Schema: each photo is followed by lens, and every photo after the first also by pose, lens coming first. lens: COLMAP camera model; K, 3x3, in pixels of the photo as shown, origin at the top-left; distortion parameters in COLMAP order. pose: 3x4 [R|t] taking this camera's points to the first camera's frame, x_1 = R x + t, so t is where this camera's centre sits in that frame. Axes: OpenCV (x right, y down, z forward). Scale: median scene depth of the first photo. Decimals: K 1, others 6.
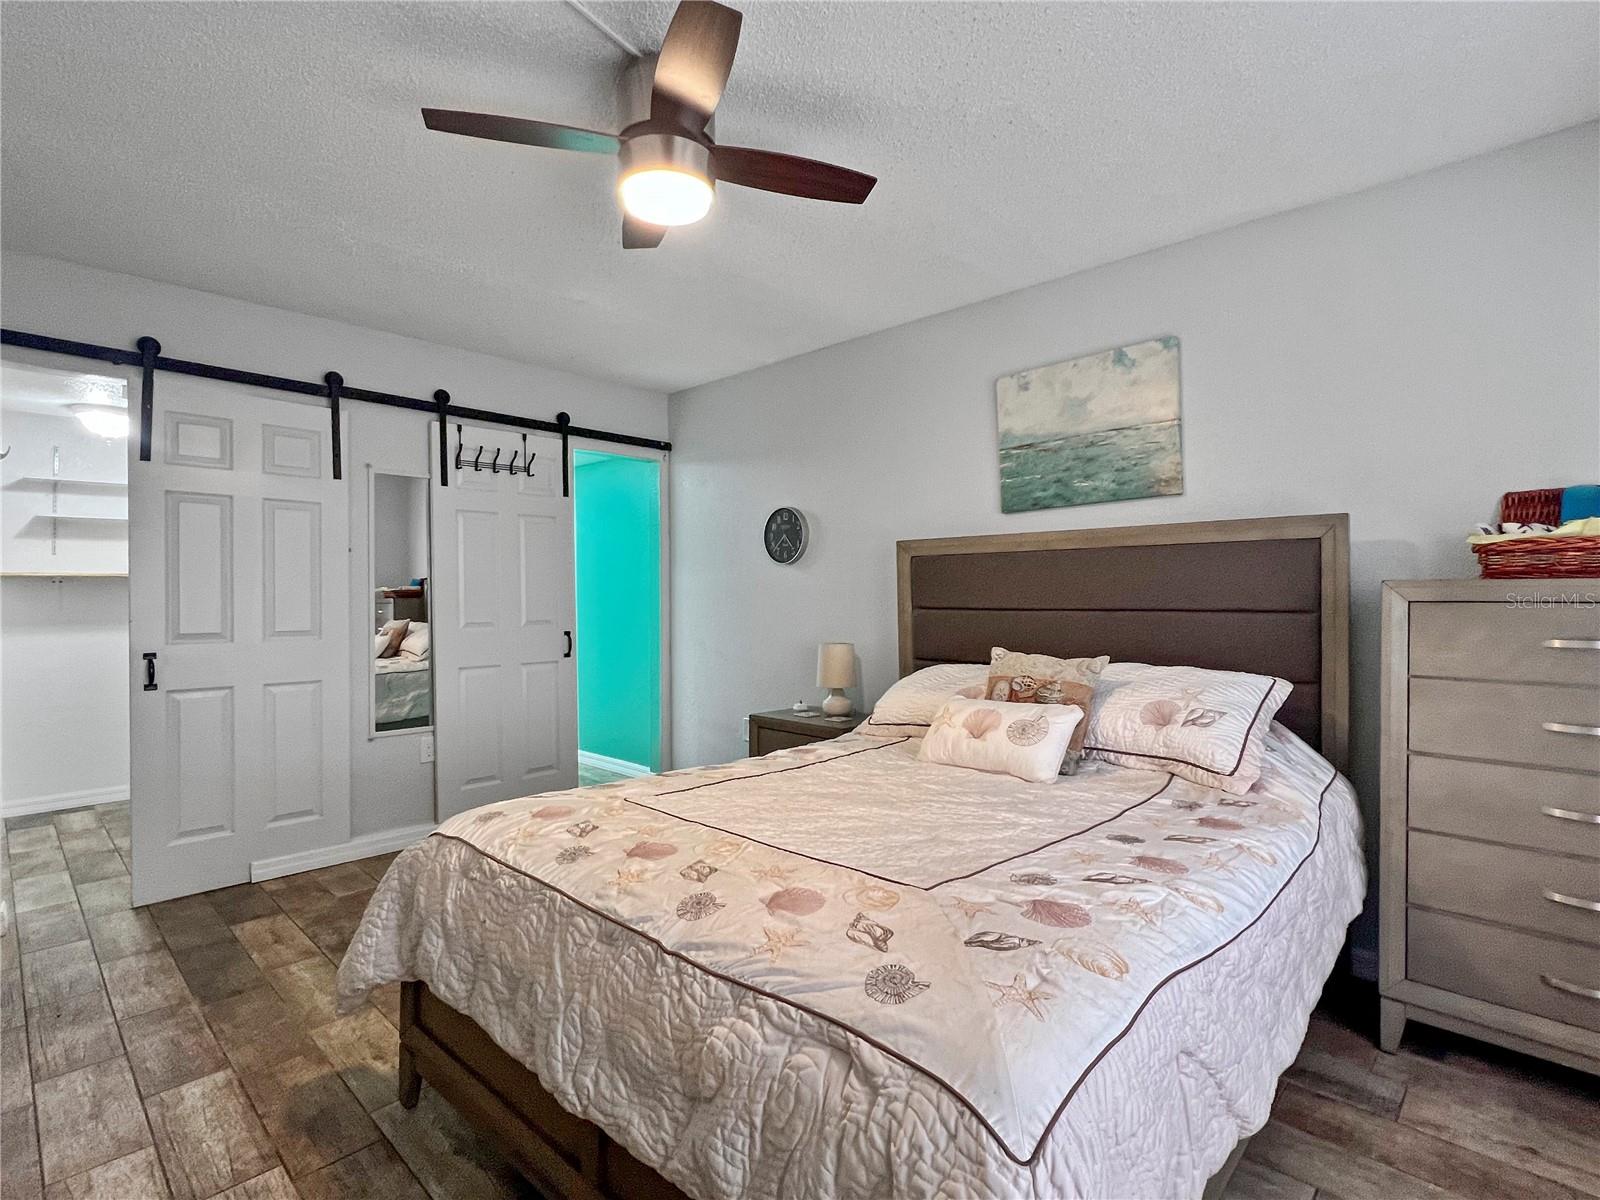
lens RADIAL K [[793.9, 0, 800.0], [0, 793.9, 600.0], [0, 0, 1]] dist [0.002660, 0.000471]
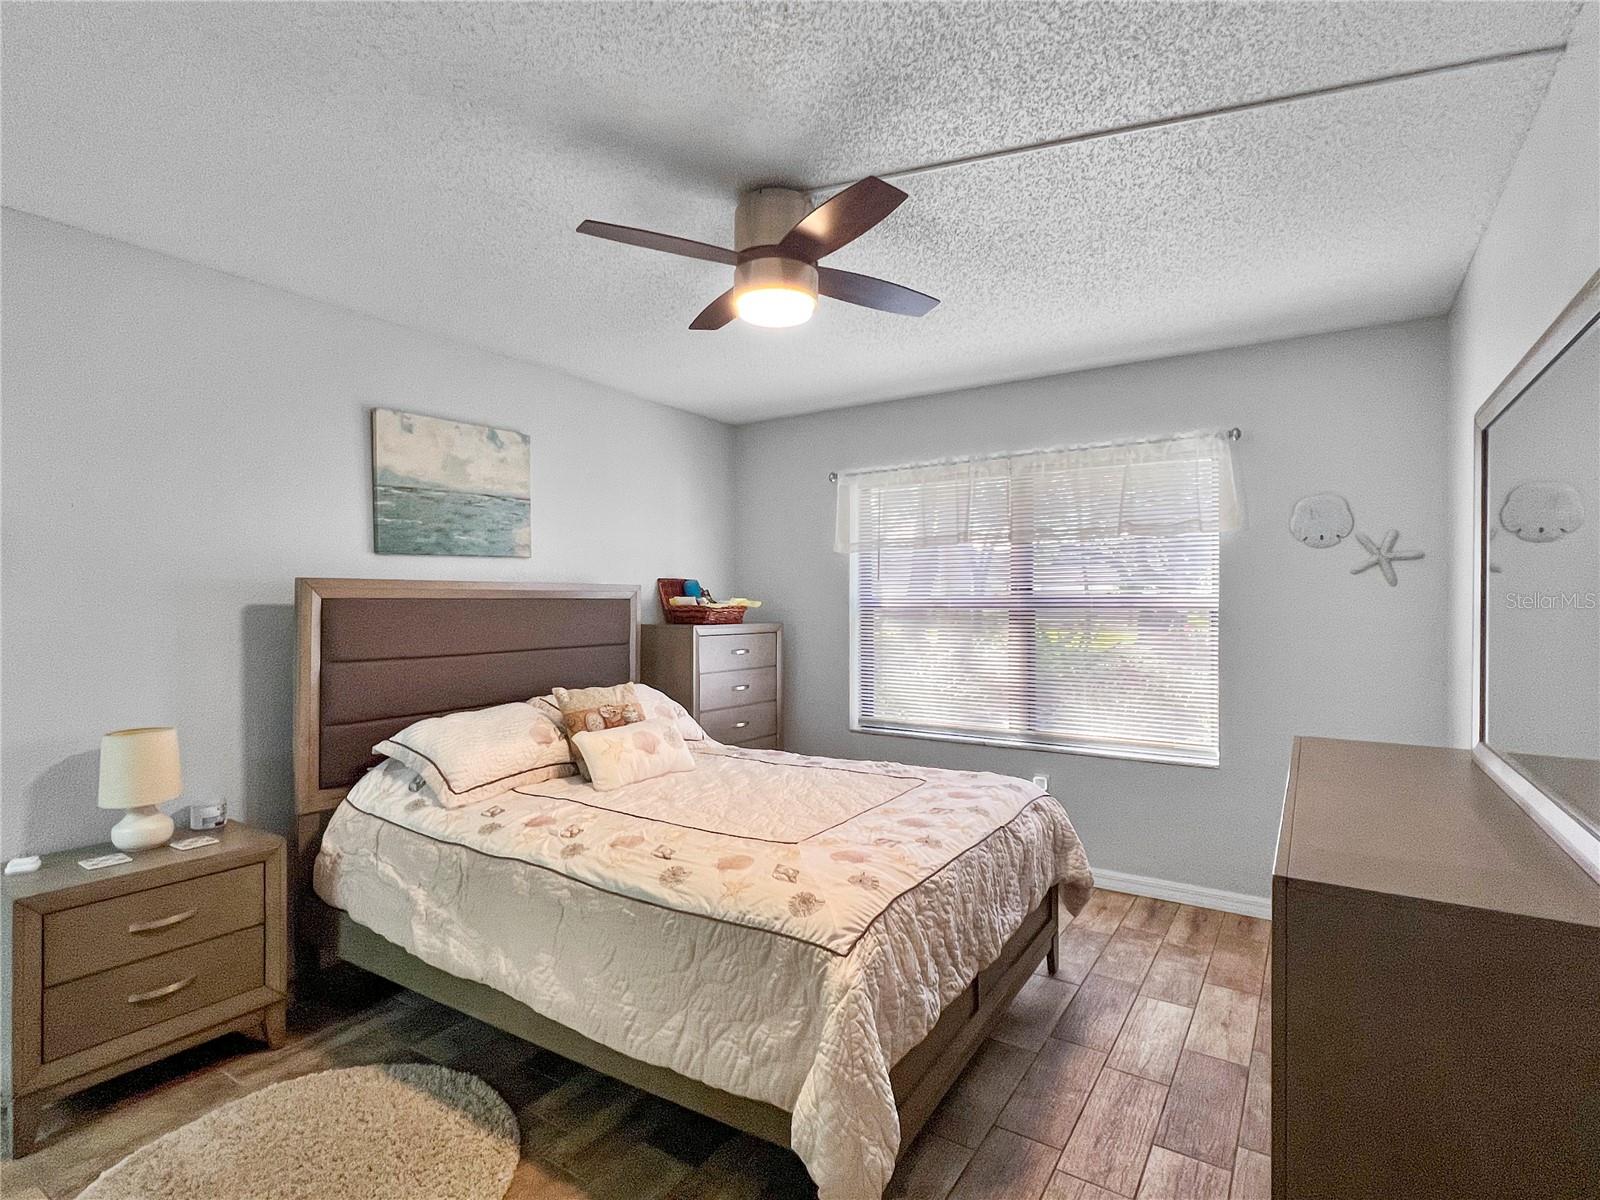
lens RADIAL K [[793.9, 0, 800.0], [0, 793.9, 600.0], [0, 0, 1]] dist [0.002660, 0.000471]
pose [[-0.170091, 0.009533, 0.985382, -0.811736], [0.004140, 0.999951, -0.008959, -0.048230], [-0.985420, 0.002556, -0.170122, 0.733011]]
